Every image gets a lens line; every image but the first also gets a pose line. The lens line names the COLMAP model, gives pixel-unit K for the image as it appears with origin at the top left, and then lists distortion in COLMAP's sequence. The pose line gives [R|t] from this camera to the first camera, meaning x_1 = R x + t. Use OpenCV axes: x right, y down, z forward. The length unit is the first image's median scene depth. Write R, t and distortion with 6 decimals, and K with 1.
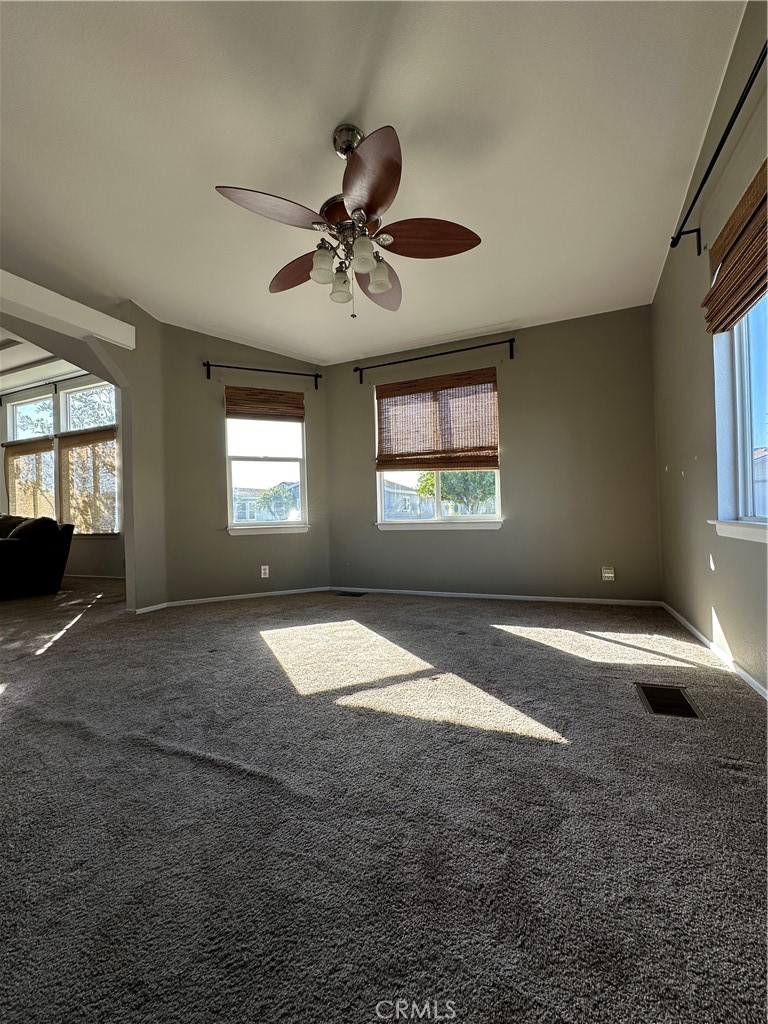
lens RADIAL K [[410.0, 0, 382.7], [0, 410.0, 510.5], [0, 0, 1]] dist [0.023321, -0.000081]
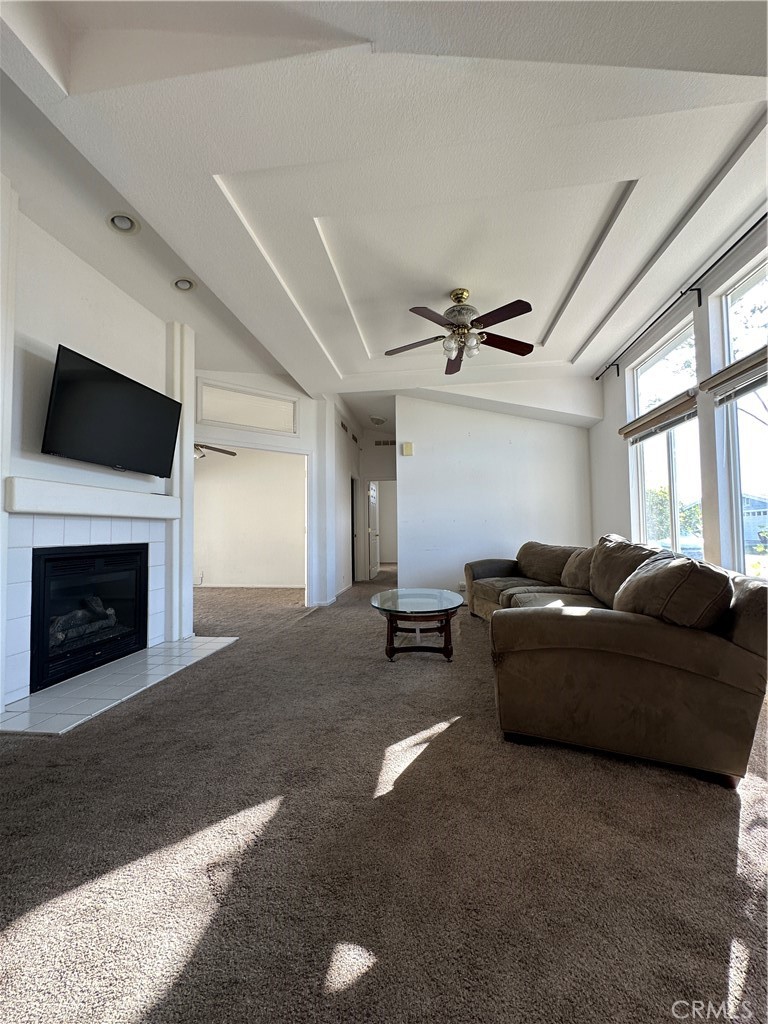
lens RADIAL K [[410.0, 0, 382.7], [0, 410.0, 510.5], [0, 0, 1]] dist [0.023321, -0.000081]
pose [[0.267006, -0.034317, -0.963084, -0.397520], [0.012288, 0.999406, -0.032205, -0.012331], [0.963617, -0.003236, 0.267269, 0.478641]]
